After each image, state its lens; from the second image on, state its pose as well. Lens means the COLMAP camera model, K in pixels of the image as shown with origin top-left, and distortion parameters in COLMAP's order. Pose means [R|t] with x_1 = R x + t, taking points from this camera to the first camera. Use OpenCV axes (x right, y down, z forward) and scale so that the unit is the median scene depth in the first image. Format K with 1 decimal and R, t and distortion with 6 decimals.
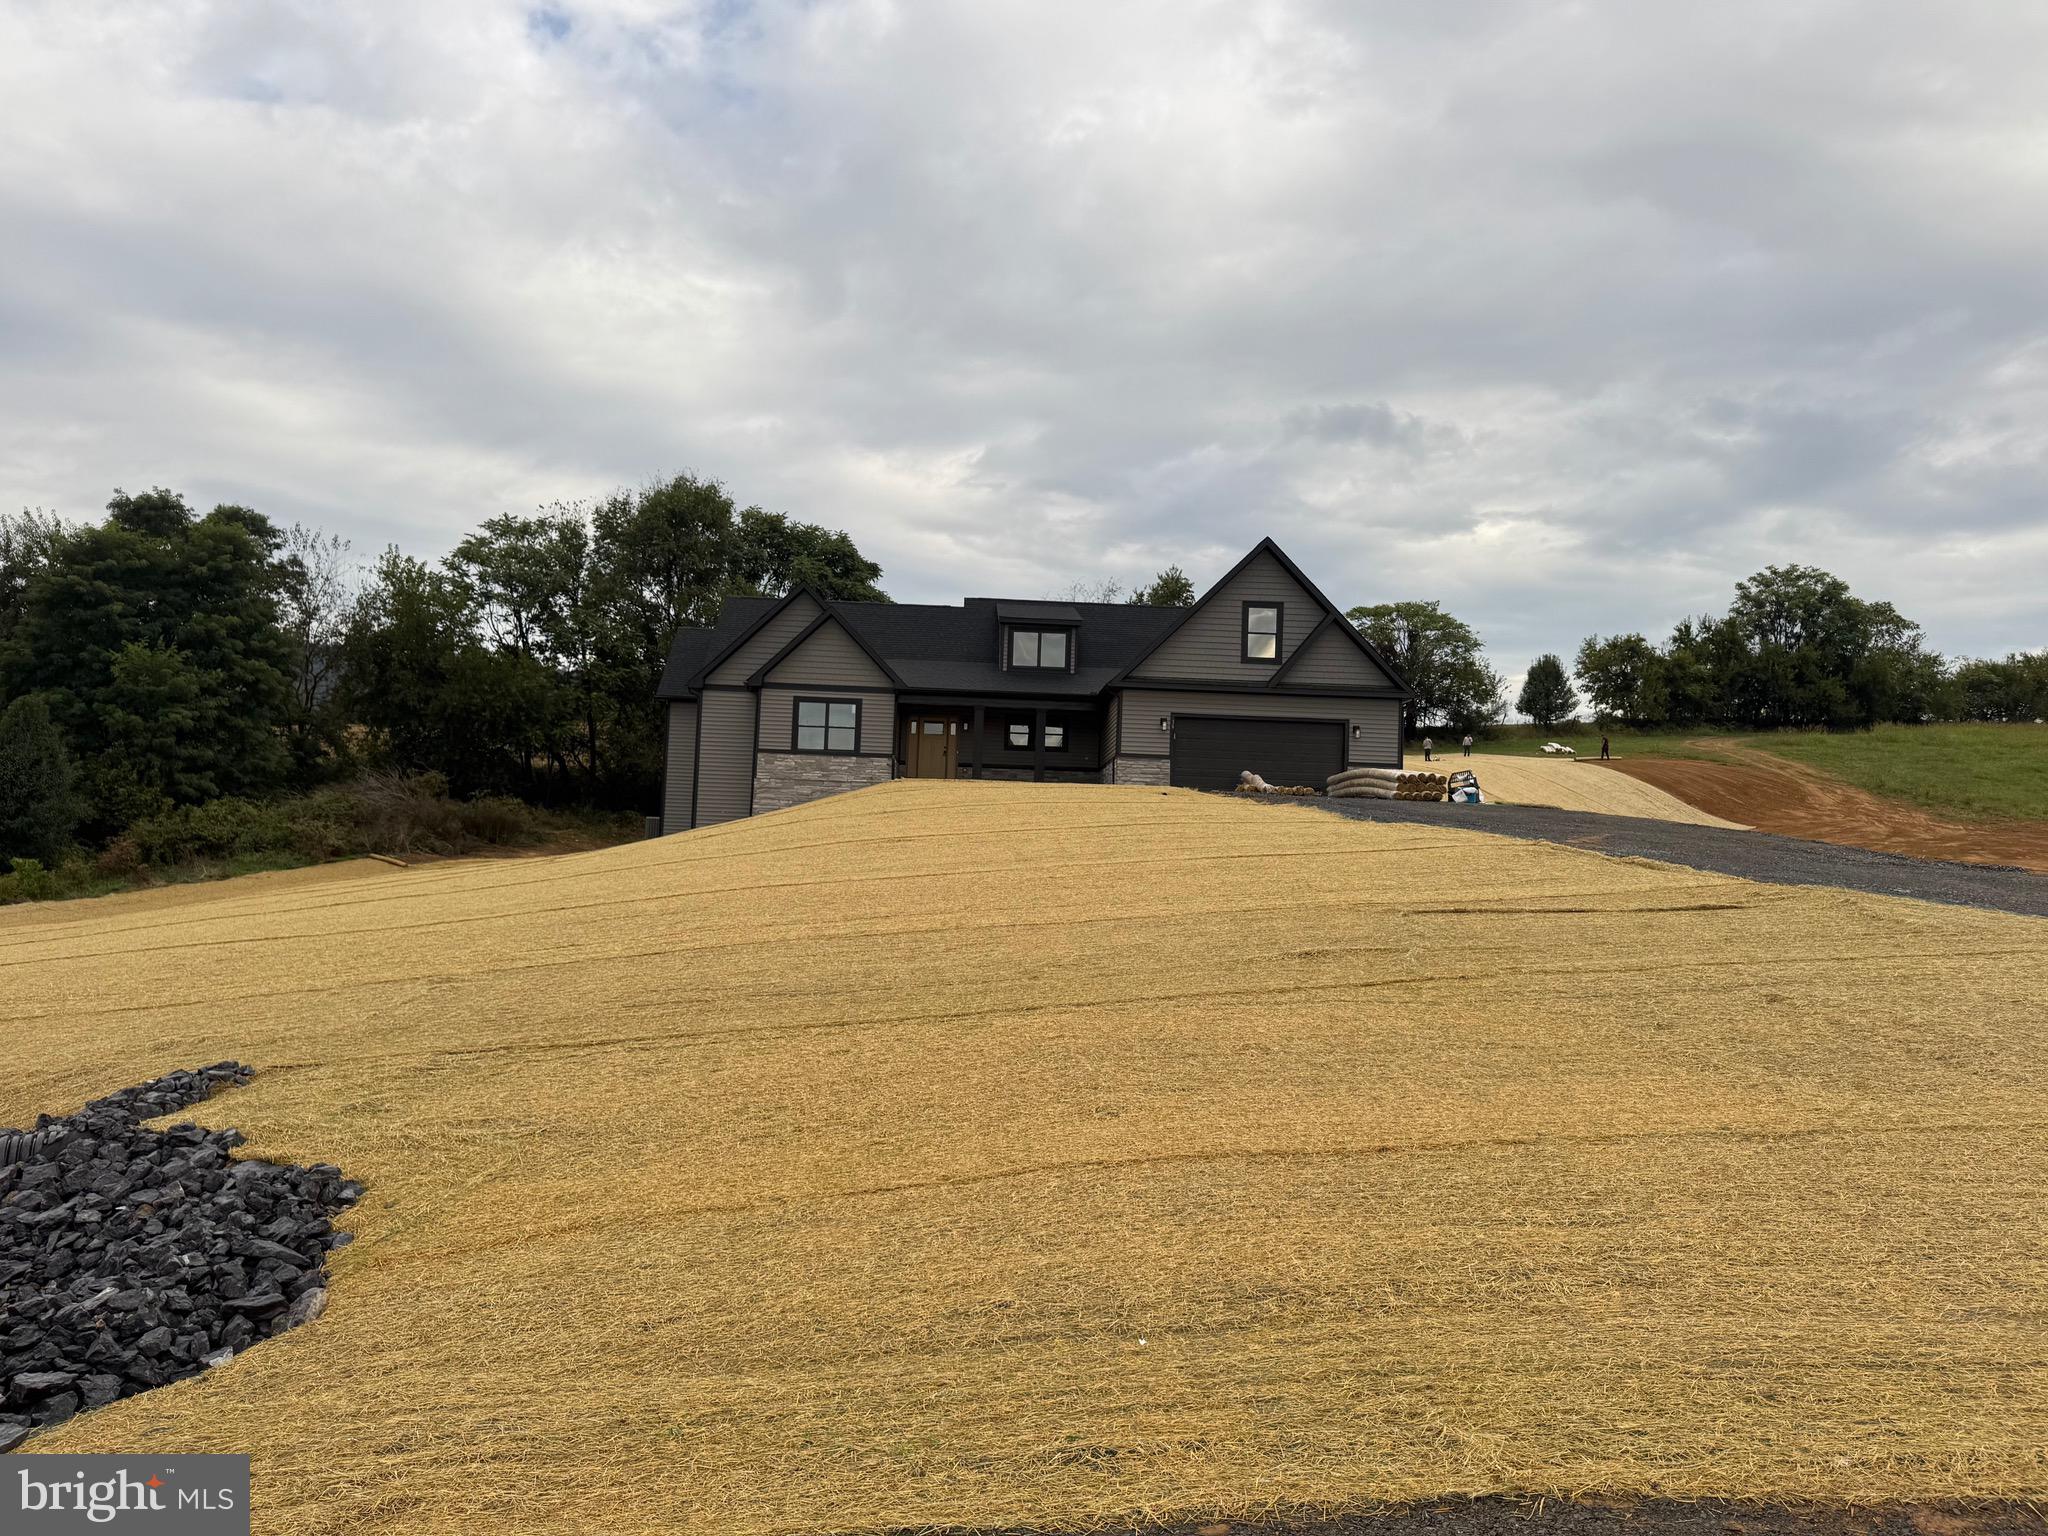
lens RADIAL K [[1696.7, 0, 1054.5], [0, 1696.7, 860.3], [0, 0, 1]] dist [0.057806, -0.150506]
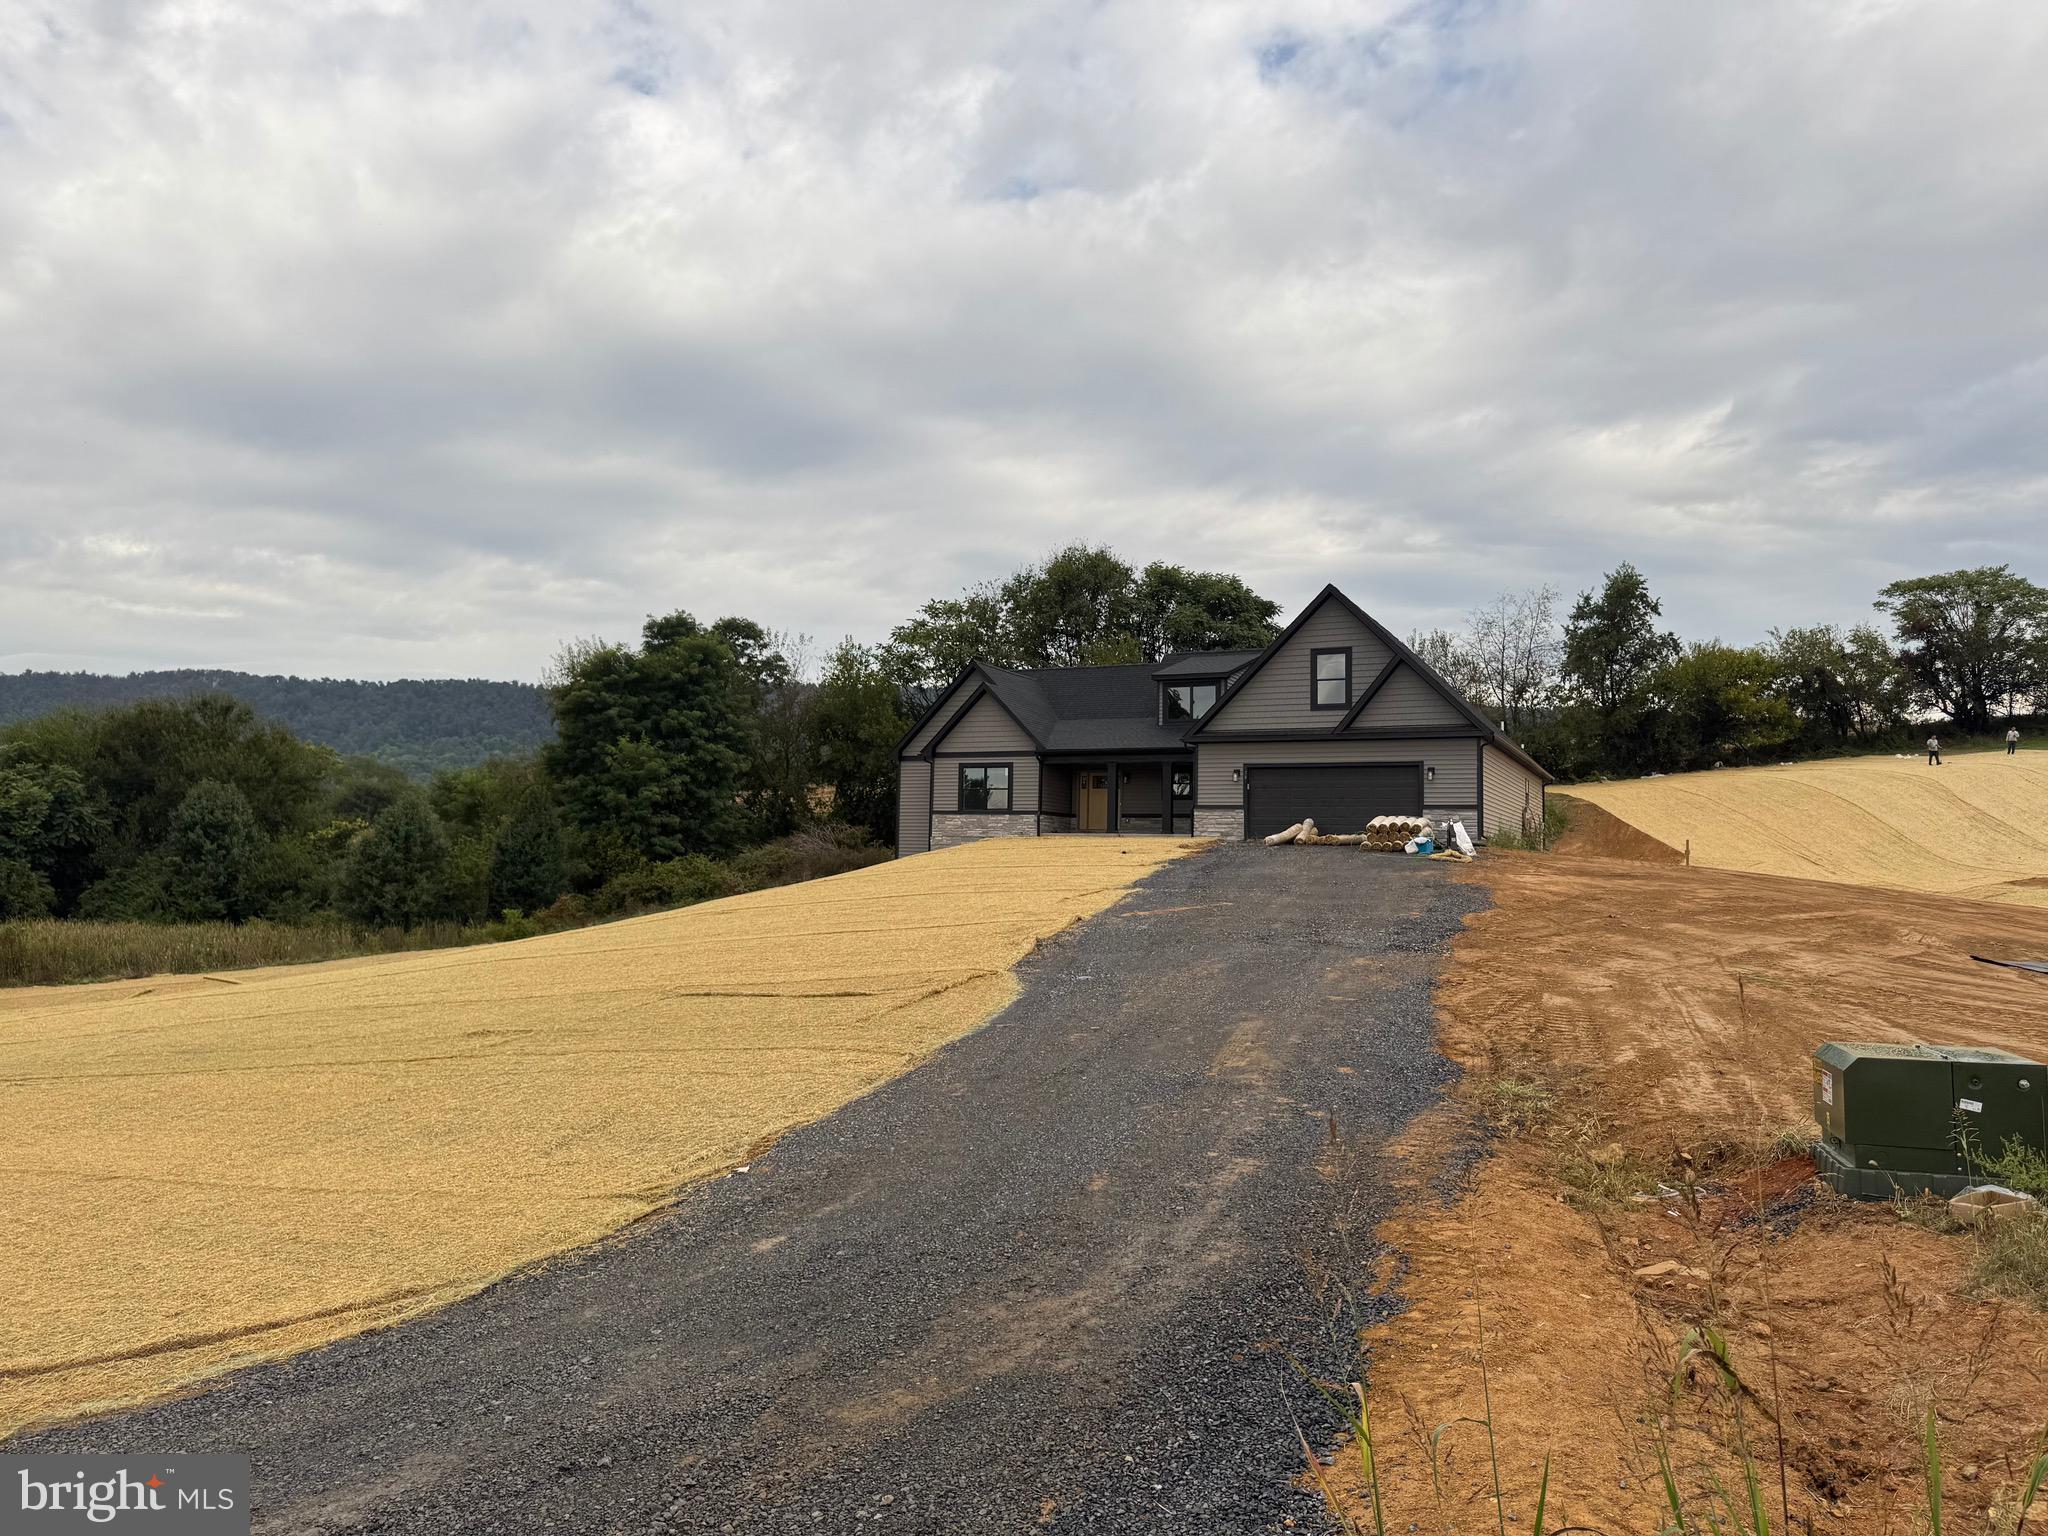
lens RADIAL K [[1691.0, 0, 849.5], [0, 1691.0, 768.6], [0, 0, 1]] dist [0.217798, -0.313610]
pose [[0.846563, -0.053742, -0.529569, 0.289158], [0.021221, 0.997507, -0.067306, -0.013326], [0.531865, 0.045741, 0.845593, -0.004088]]
